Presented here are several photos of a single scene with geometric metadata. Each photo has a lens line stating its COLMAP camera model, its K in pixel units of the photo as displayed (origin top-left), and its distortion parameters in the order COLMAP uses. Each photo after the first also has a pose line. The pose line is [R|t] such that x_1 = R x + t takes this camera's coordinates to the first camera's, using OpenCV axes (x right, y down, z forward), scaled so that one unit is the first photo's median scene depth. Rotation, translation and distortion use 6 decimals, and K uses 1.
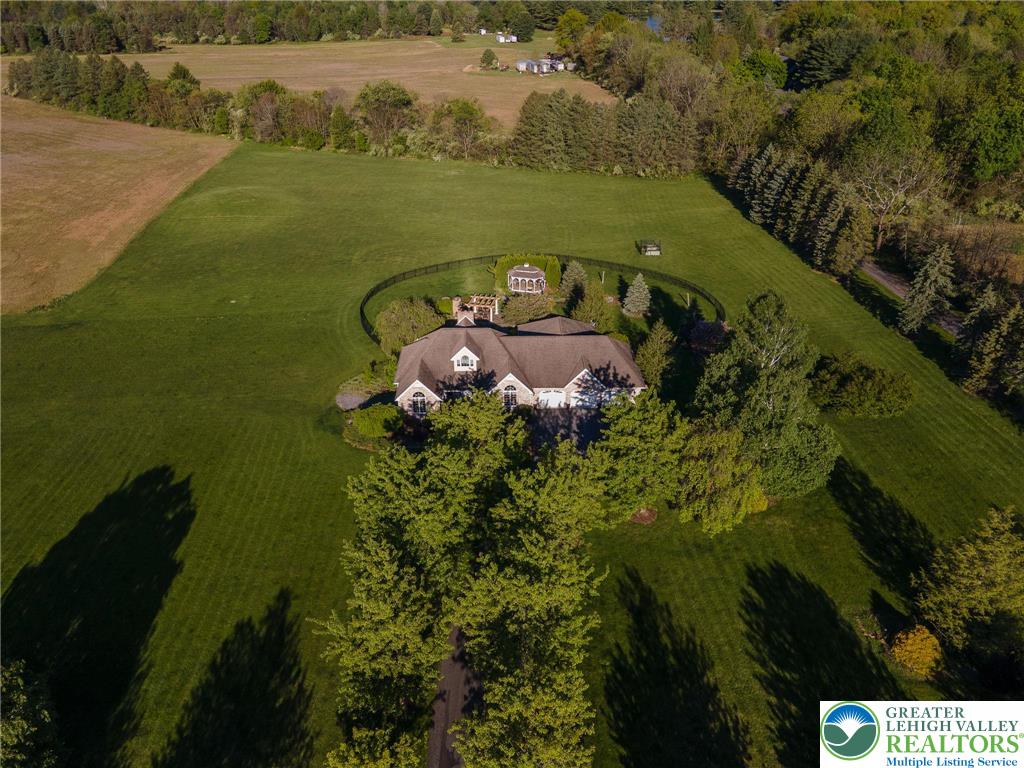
lens RADIAL K [[748.3, 0, 526.9], [0, 748.3, 380.1], [0, 0, 1]] dist [0.043219, 0.001764]
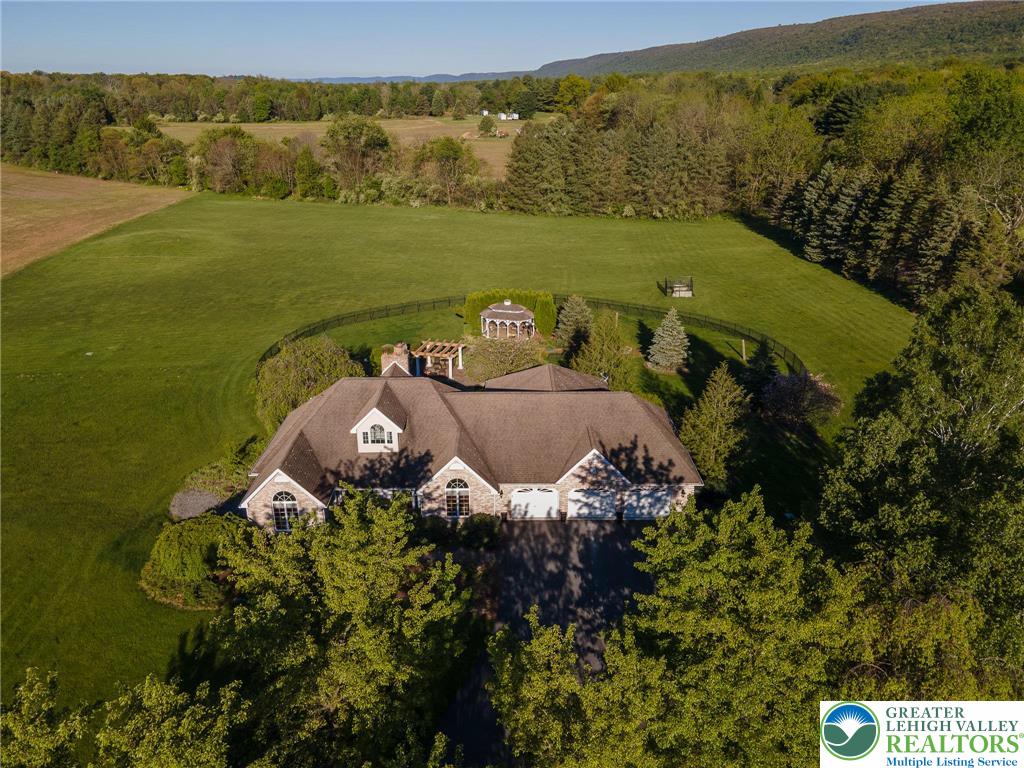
lens RADIAL K [[748.3, 0, 526.9], [0, 748.3, 380.1], [0, 0, 1]] dist [0.043219, 0.001764]
pose [[0.999978, 0.003394, -0.005650, 0.021325], [-0.004004, 0.993747, -0.111587, -0.002529], [0.005236, 0.111607, 0.993739, 0.301600]]
